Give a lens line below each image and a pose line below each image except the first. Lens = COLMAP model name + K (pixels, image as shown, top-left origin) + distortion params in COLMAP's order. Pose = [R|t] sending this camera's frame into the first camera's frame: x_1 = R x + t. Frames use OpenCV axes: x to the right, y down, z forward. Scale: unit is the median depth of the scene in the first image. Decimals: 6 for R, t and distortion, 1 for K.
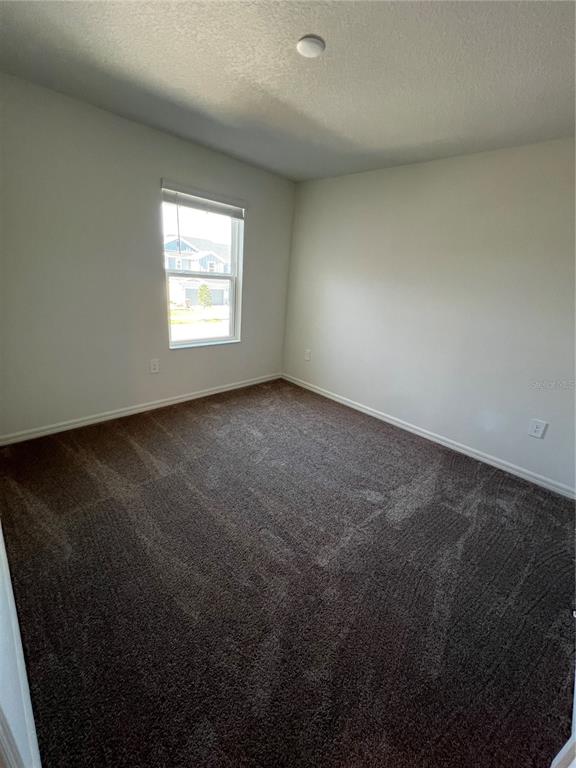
lens RADIAL K [[310.5, 0, 287.7], [0, 310.5, 384.5], [0, 0, 1]] dist [-0.001453, 0.000056]
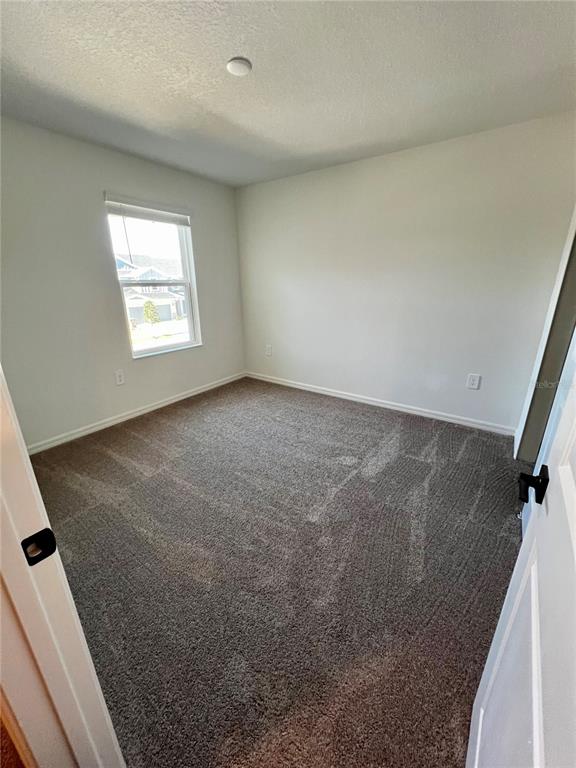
lens RADIAL K [[310.5, 0, 289.3], [0, 310.5, 384.6], [0, 0, 1]] dist [-0.001453, 0.000056]
pose [[0.981301, -0.141356, 0.130642, -0.040410], [0.143601, 0.989604, -0.007884, 0.072286], [-0.128169, 0.026497, 0.991398, -0.086442]]
